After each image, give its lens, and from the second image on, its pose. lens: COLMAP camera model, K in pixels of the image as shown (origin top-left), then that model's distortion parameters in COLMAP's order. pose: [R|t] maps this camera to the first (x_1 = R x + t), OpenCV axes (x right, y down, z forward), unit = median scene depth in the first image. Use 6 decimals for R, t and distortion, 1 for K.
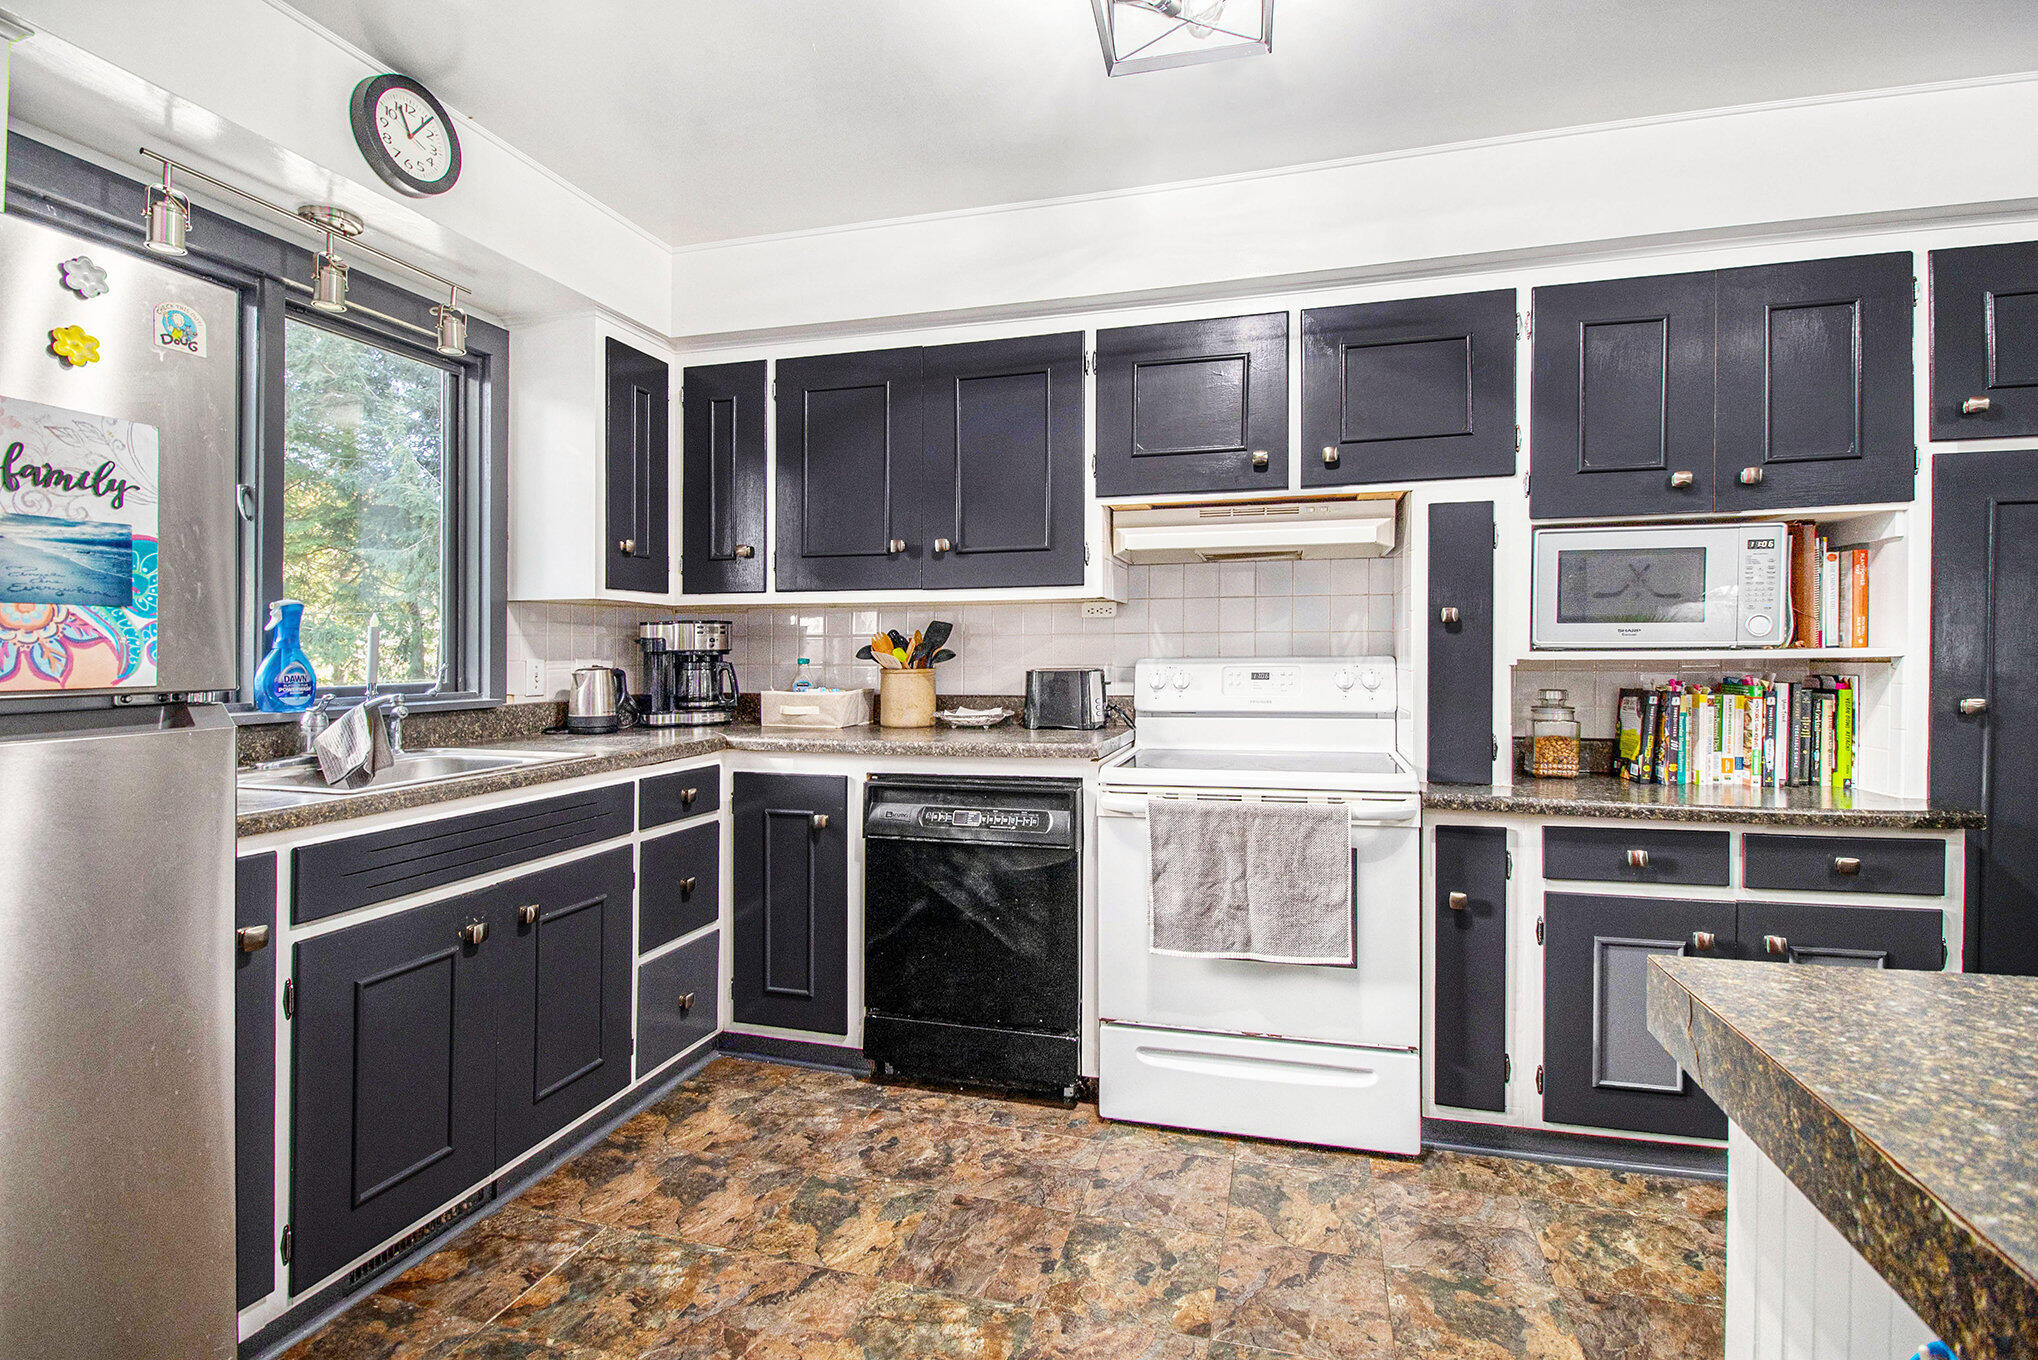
lens RADIAL K [[954.6, 0, 1021.4], [0, 954.6, 660.2], [0, 0, 1]] dist [-0.028496, -0.000238]
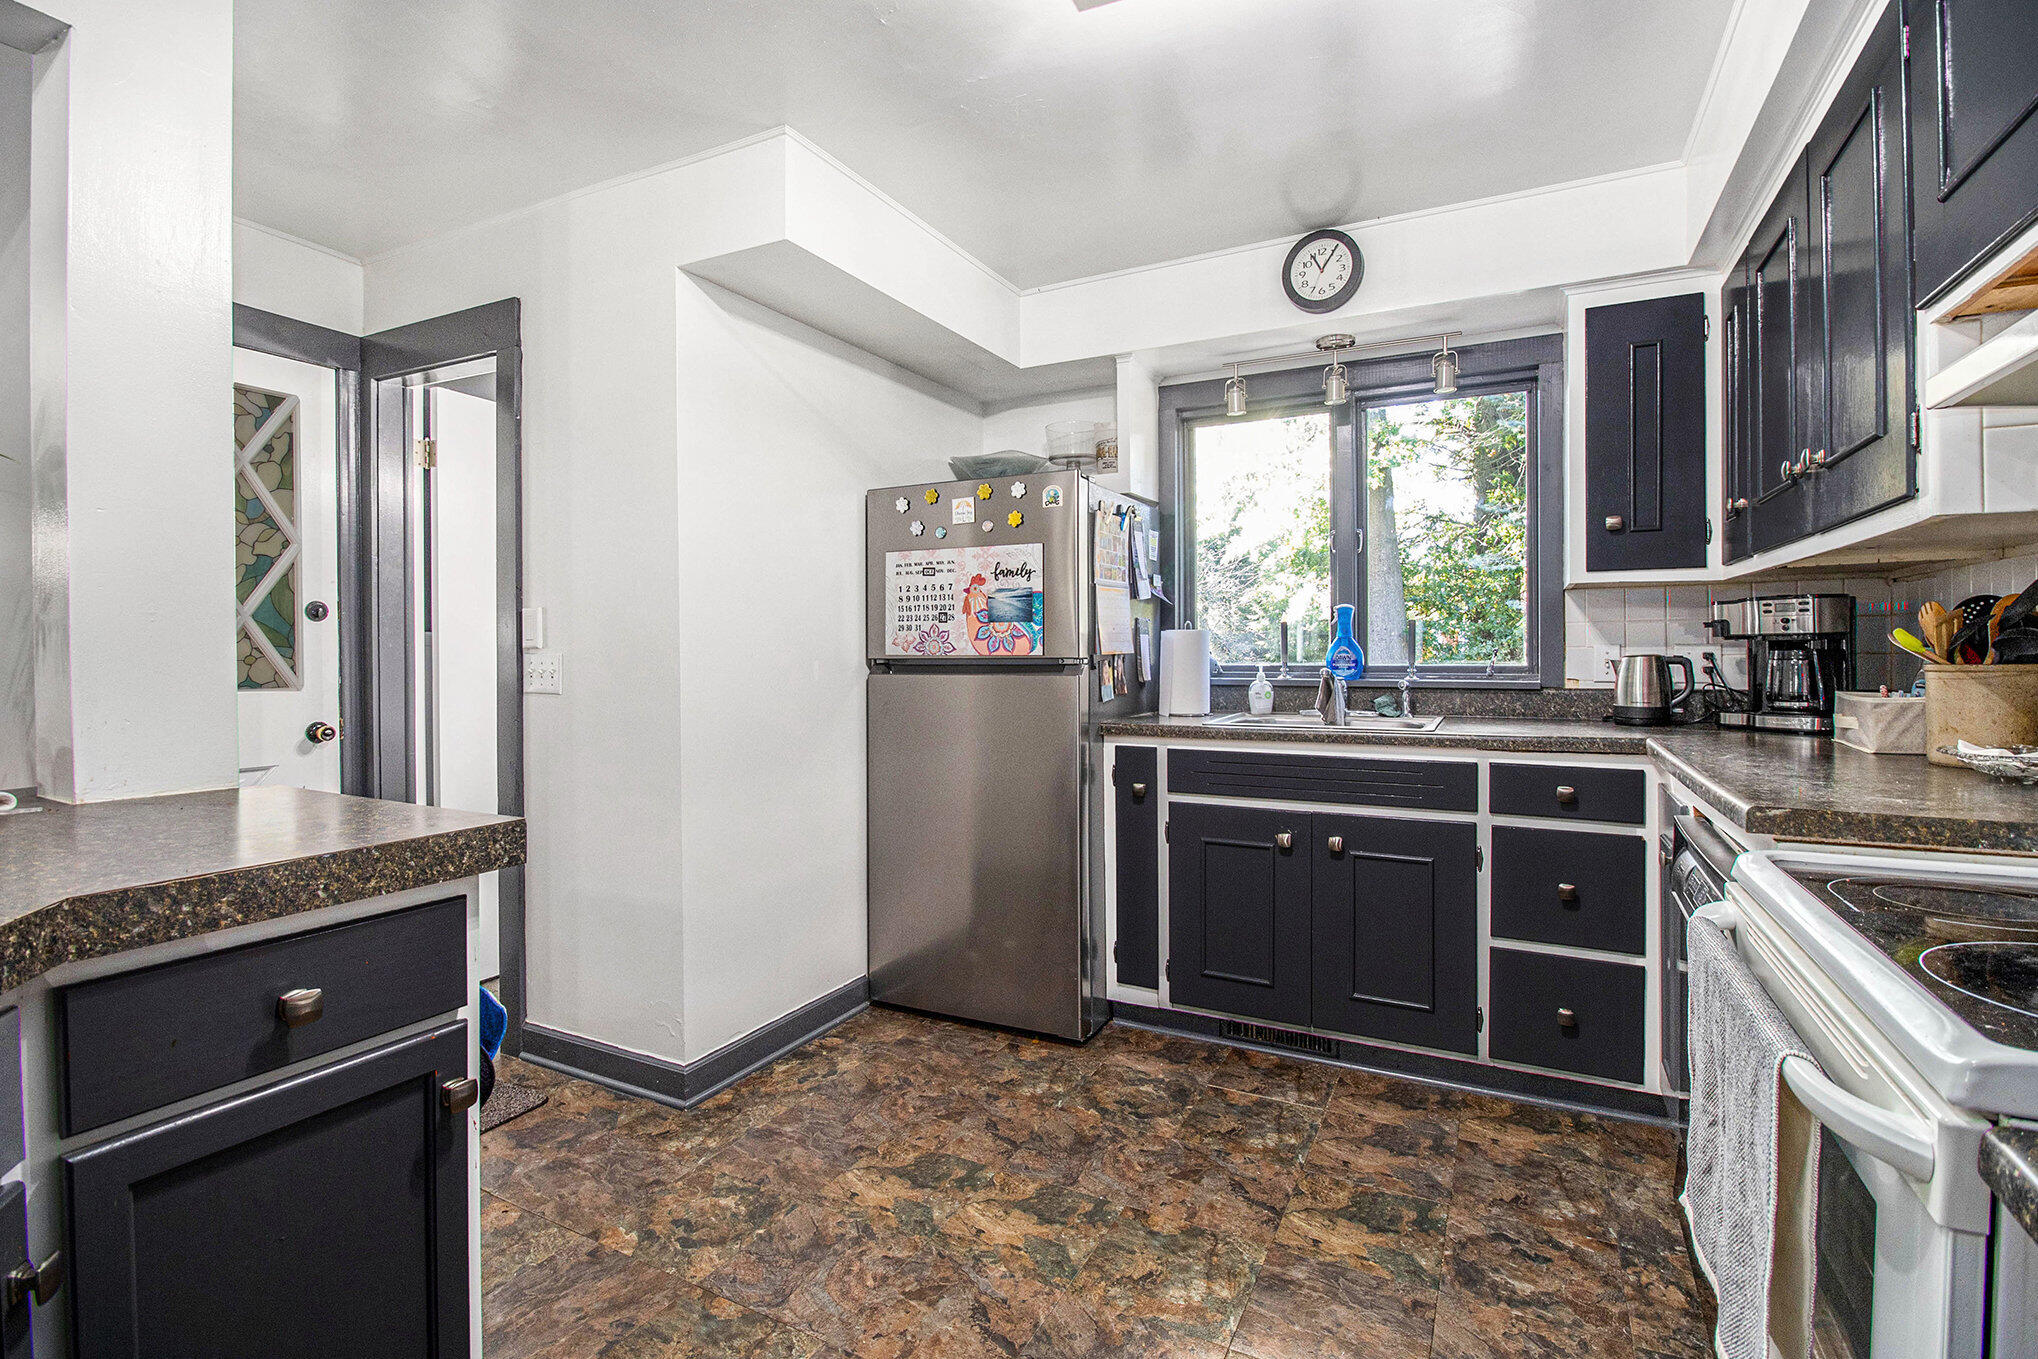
lens RADIAL K [[957.0, 0, 1018.5], [0, 957.0, 644.9], [0, 0, 1]] dist [-0.000603, -0.000135]
pose [[-0.200863, 0.002647, -0.979616, 0.875848], [-0.003469, 0.999988, 0.003413, -0.003835], [0.979613, 0.004084, -0.200852, 0.881463]]
